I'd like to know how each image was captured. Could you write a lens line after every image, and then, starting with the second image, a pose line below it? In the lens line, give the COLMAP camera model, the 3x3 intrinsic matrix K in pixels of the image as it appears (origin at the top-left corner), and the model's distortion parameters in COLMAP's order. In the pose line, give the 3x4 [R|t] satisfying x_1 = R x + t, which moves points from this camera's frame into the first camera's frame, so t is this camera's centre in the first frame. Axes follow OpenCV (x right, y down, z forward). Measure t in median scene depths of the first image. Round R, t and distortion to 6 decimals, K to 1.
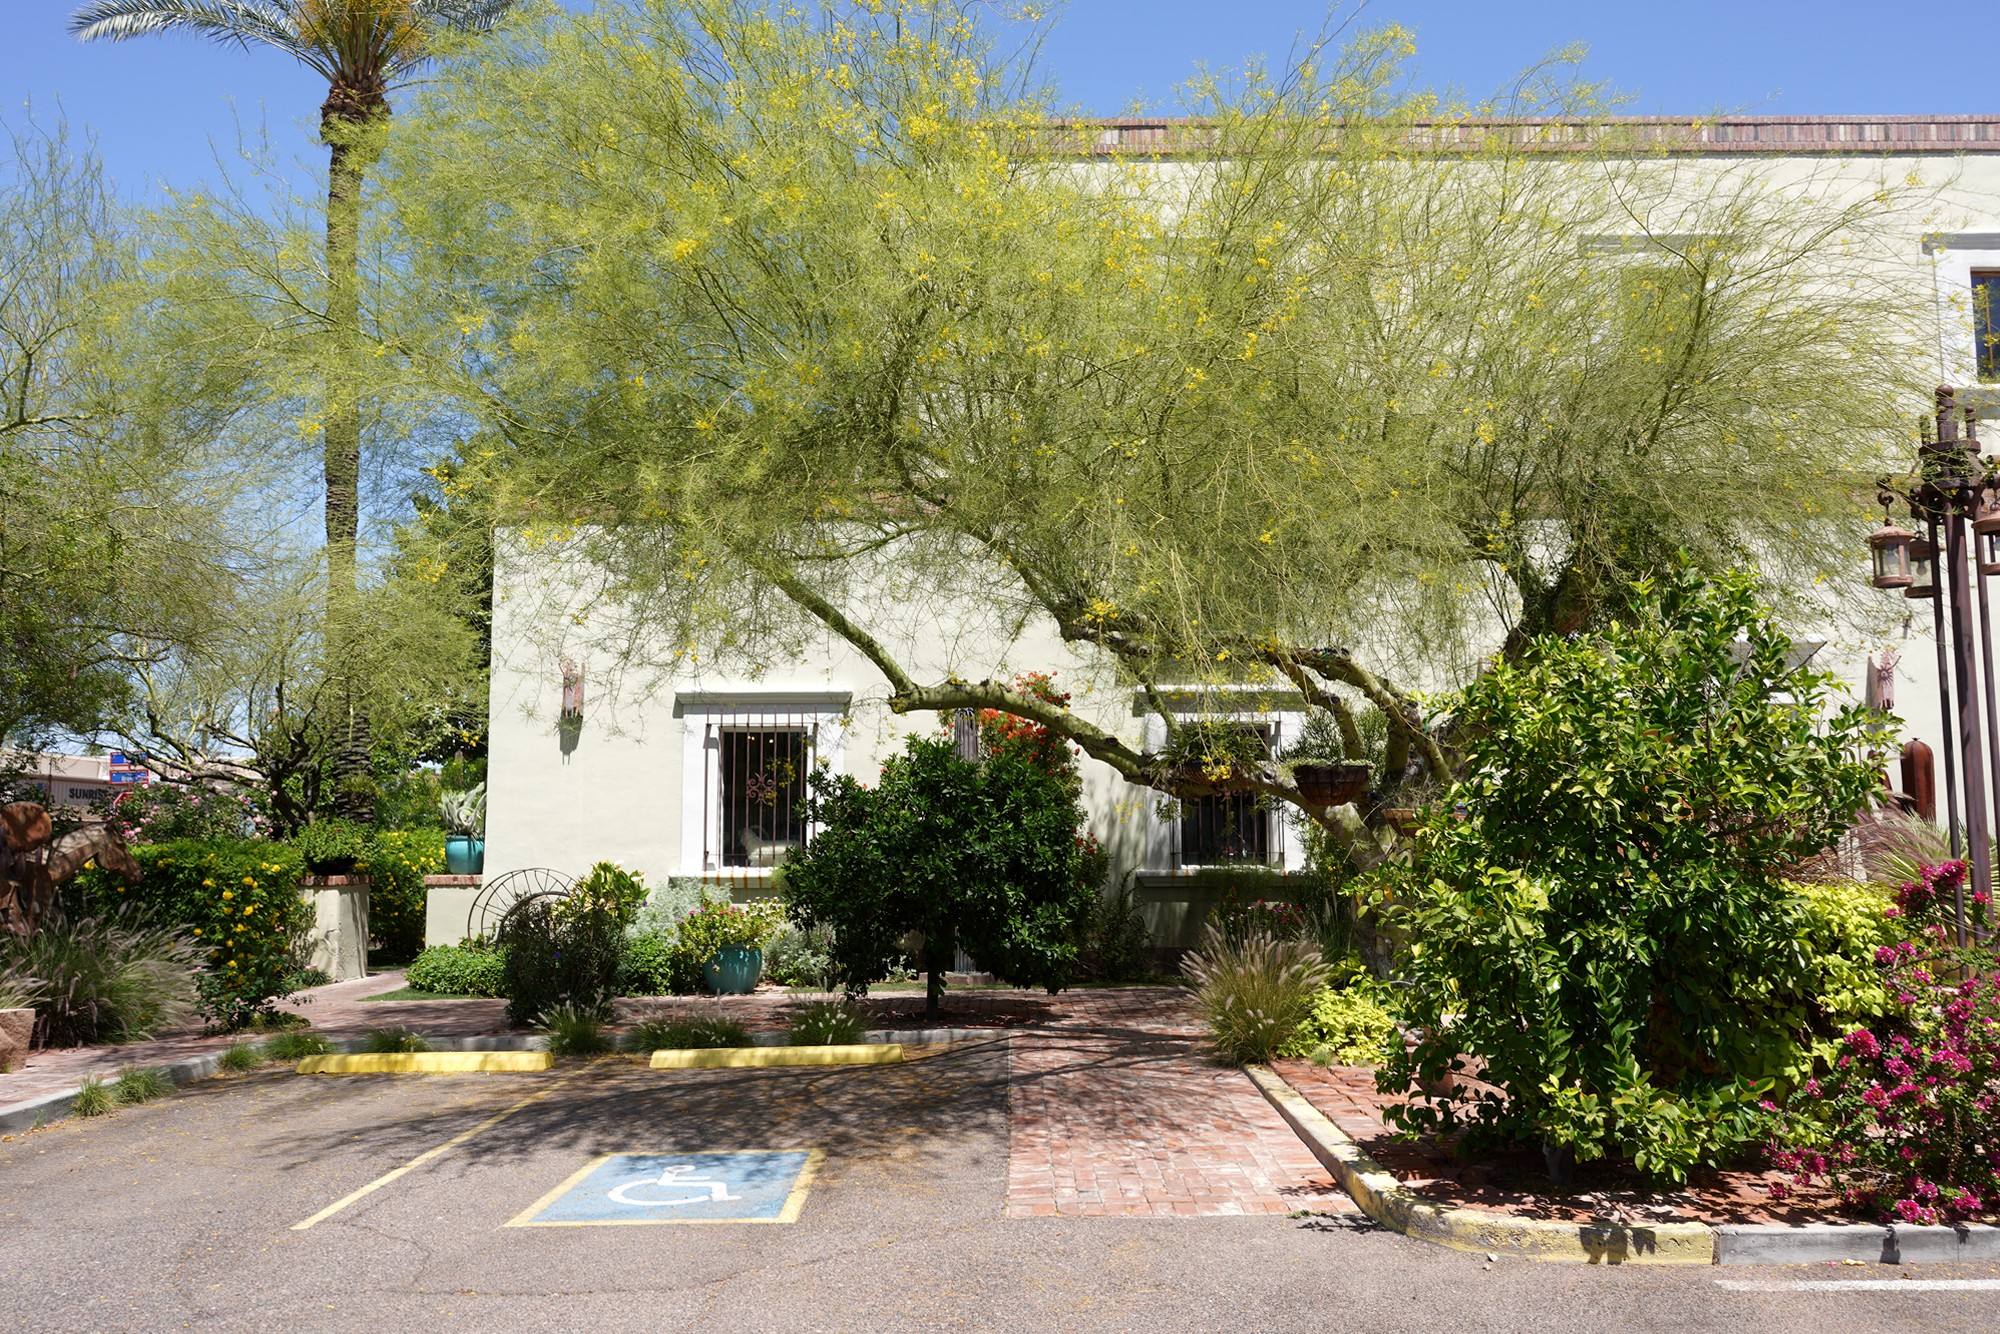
lens RADIAL K [[1582.7, 0, 1000.0], [0, 1582.7, 667.0], [0, 0, 1]] dist [-0.003192, 0.004854]
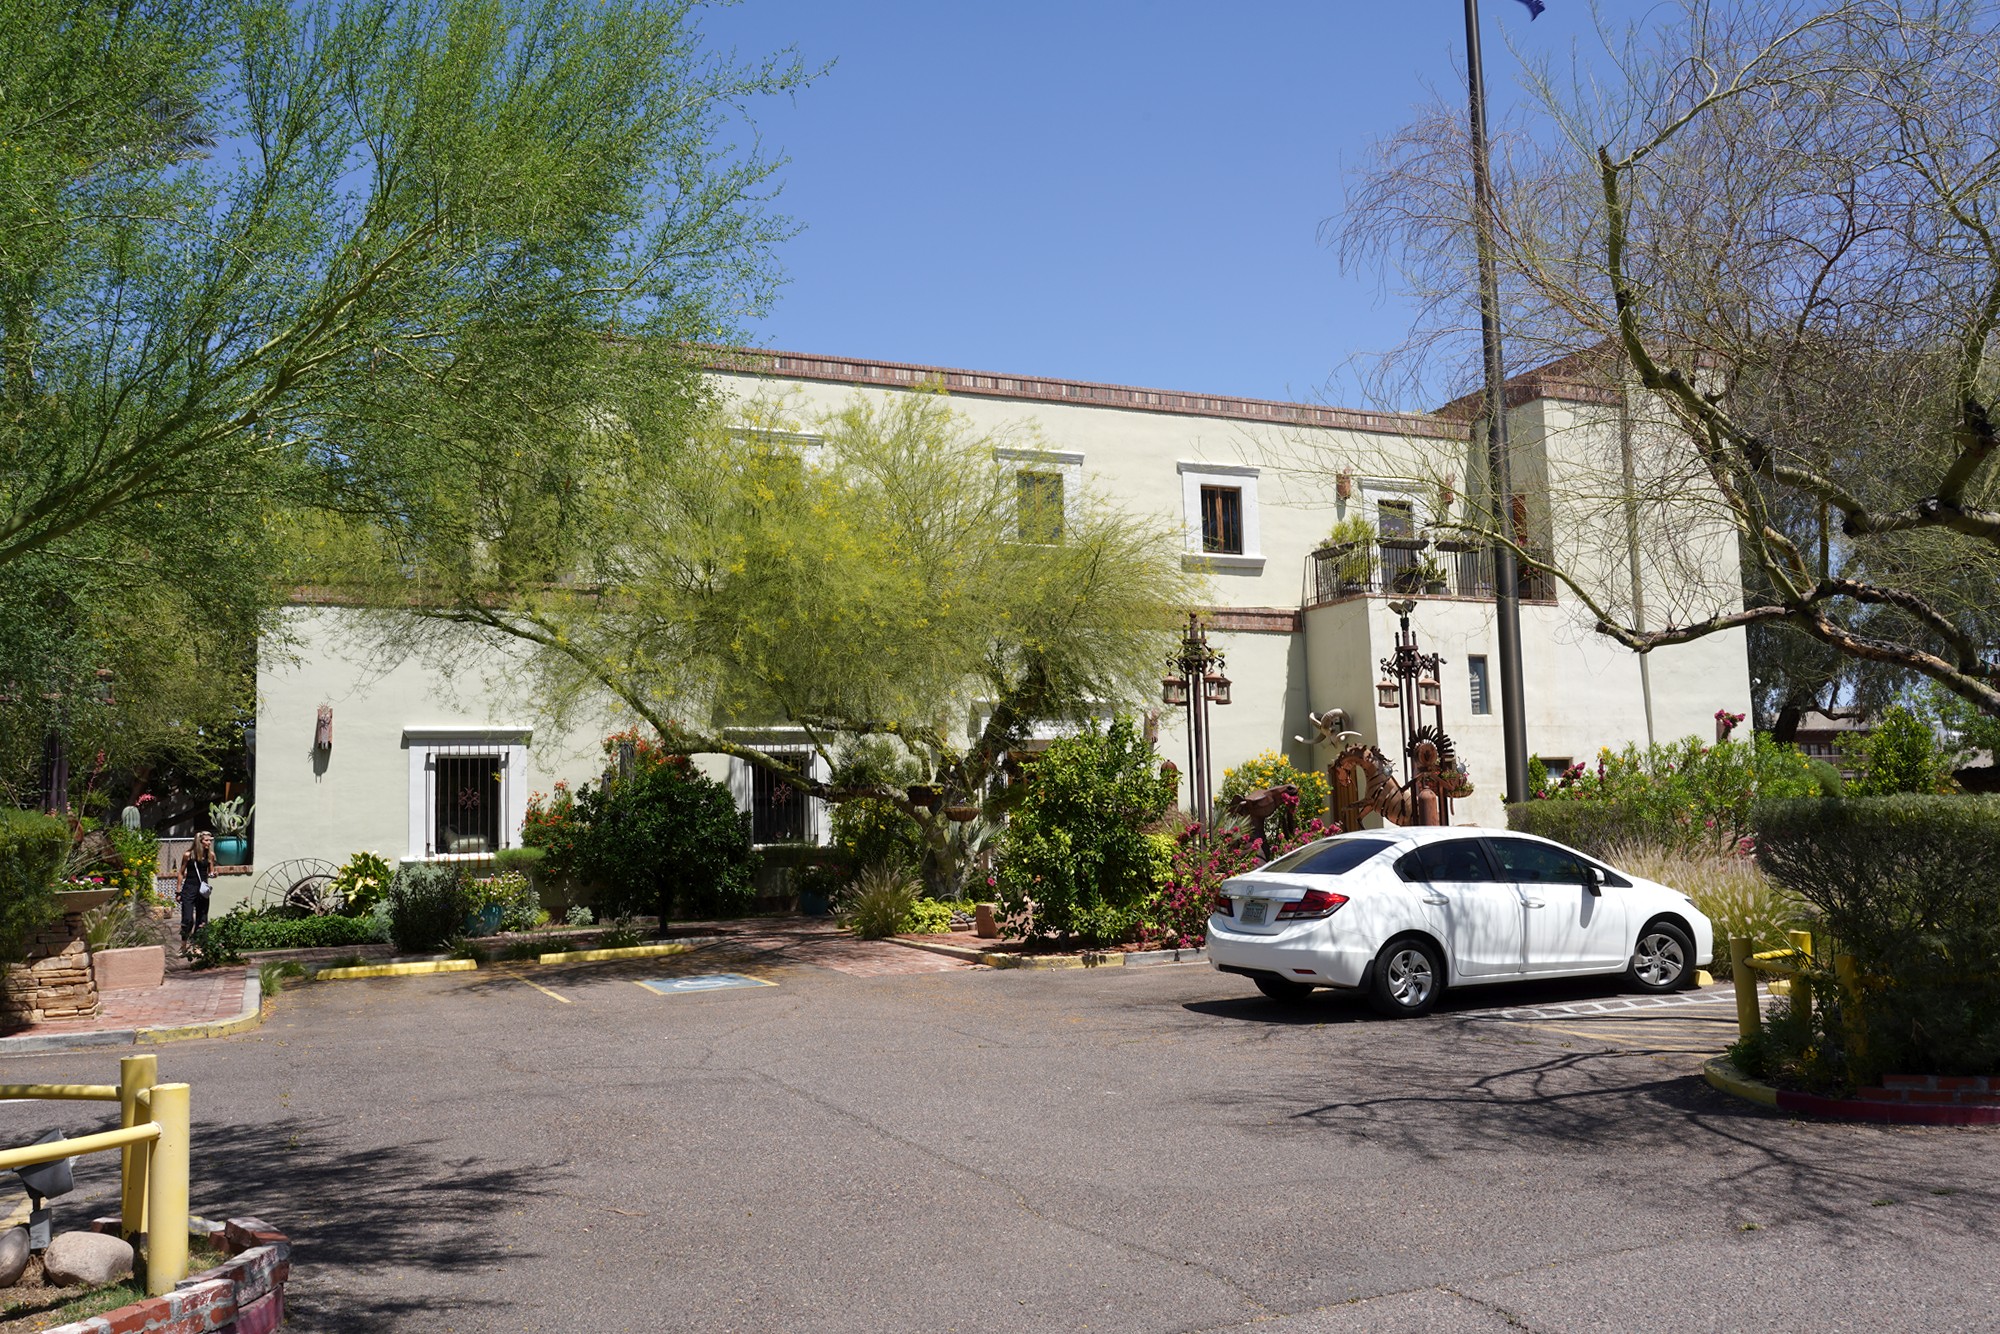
lens RADIAL K [[1582.7, 0, 1000.0], [0, 1582.7, 667.0], [0, 0, 1]] dist [-0.003192, 0.004854]
pose [[0.907167, 0.019944, 0.420298, -0.527212], [-0.022017, 0.999758, 0.000081, -0.086378], [-0.420194, -0.009327, 0.907386, -0.818385]]
